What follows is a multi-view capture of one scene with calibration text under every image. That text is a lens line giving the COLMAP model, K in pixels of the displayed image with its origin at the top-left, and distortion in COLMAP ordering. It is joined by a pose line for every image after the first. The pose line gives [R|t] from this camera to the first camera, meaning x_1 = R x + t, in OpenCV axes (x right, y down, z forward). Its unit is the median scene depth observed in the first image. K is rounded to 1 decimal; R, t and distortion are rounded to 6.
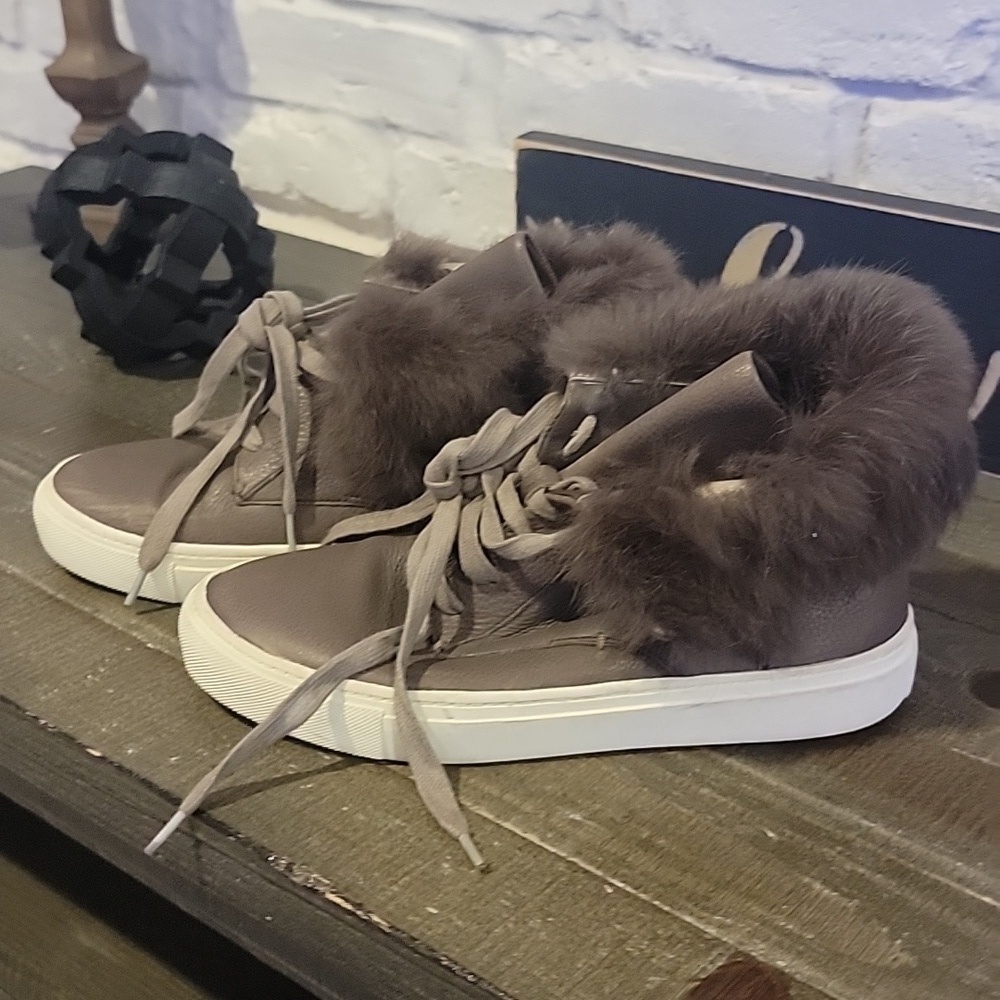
lens RADIAL K [[1600.7, 0, 466.4], [0, 1600.7, 498.0], [0, 0, 1]] dist [0.042293, -0.035548]
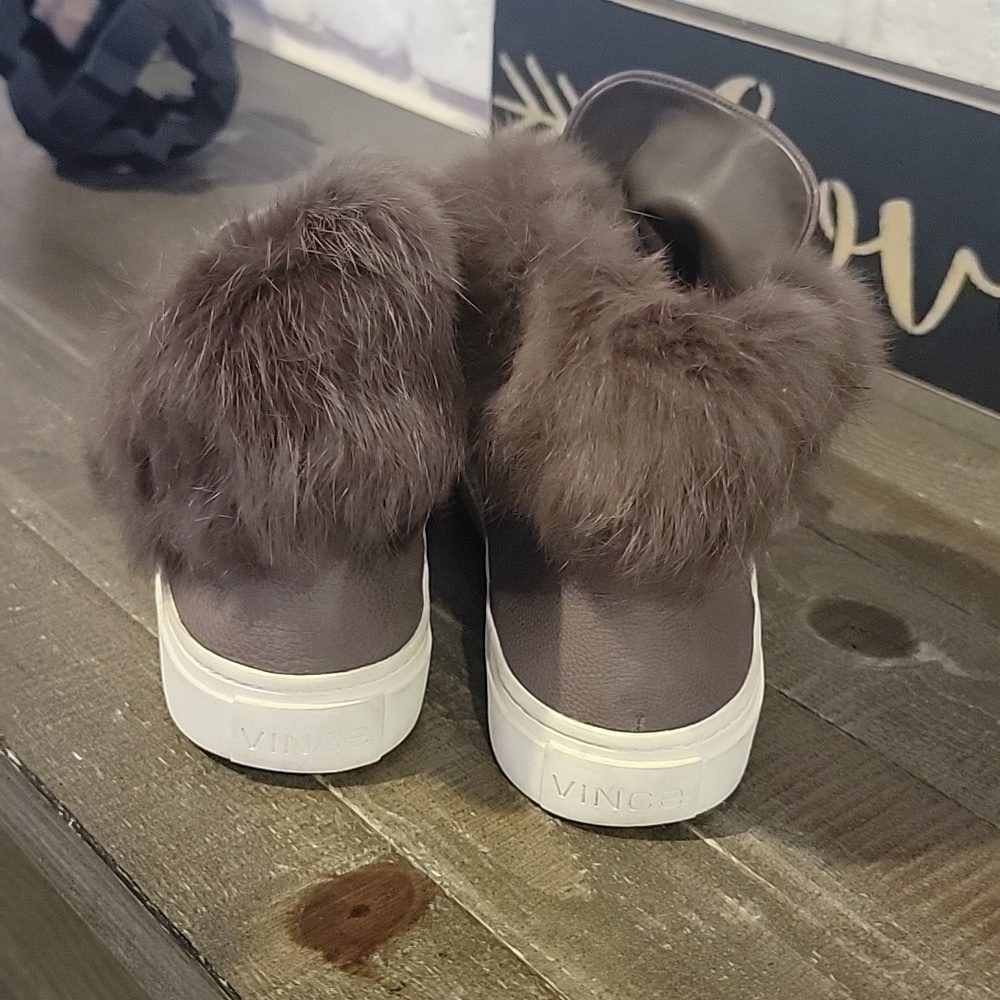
lens RADIAL K [[1621.1, 0, 489.3], [0, 1621.1, 499.7], [0, 0, 1]] dist [0.029085, 0.030741]
pose [[0.985259, 0.135405, -0.104544, 0.248818], [-0.130085, 0.989911, 0.056157, 0.034072], [0.111093, -0.041729, 0.992934, 0.130132]]
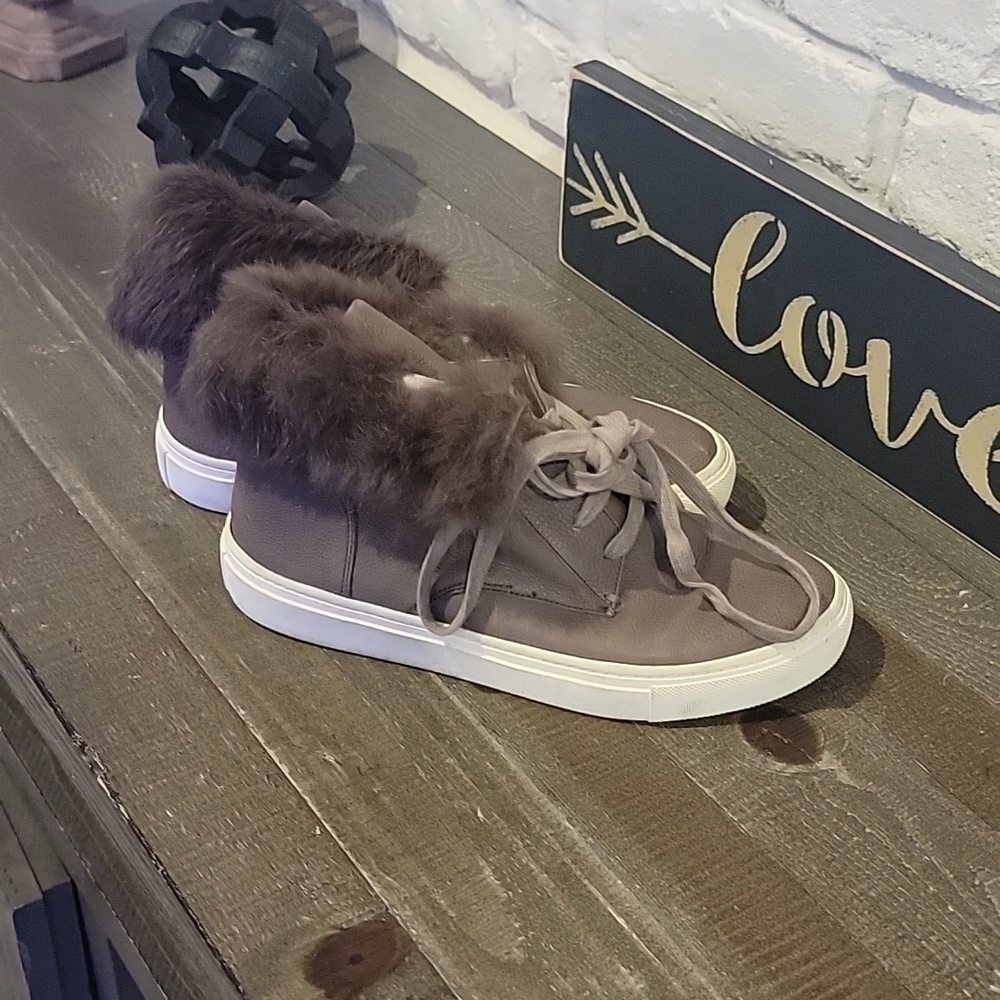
lens RADIAL K [[1598.6, 0, 498.9], [0, 1598.6, 520.4], [0, 0, 1]] dist [0.053628, -0.038715]
pose [[0.961669, 0.214357, -0.171011, 0.341604], [-0.178246, 0.962567, 0.204191, -0.224710], [0.208380, -0.165882, 0.963878, -0.073423]]
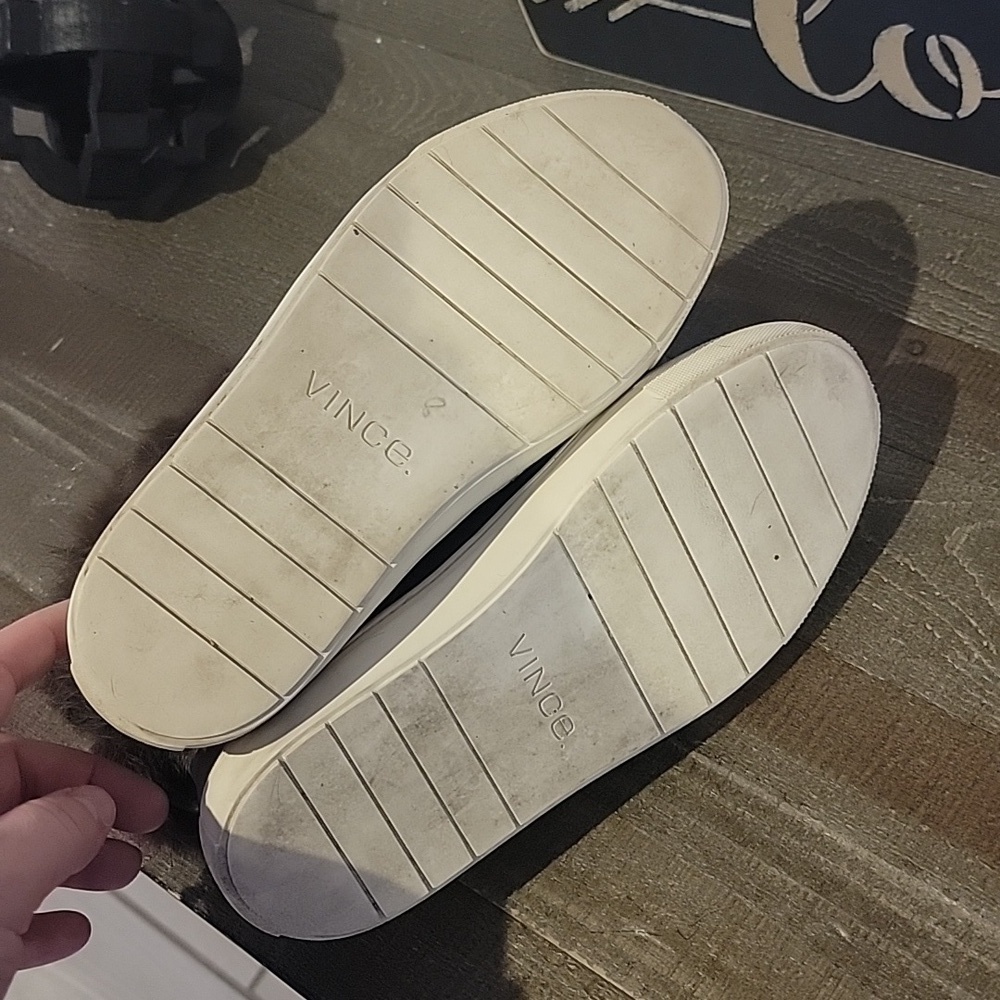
lens RADIAL K [[1598.6, 0, 498.9], [0, 1598.6, 520.4], [0, 0, 1]] dist [0.053628, -0.038715]
pose [[0.956966, -0.186503, -0.222336, 0.241808], [0.274524, 0.830198, 0.485189, -0.488988], [0.094094, -0.525346, 0.845670, 0.296387]]
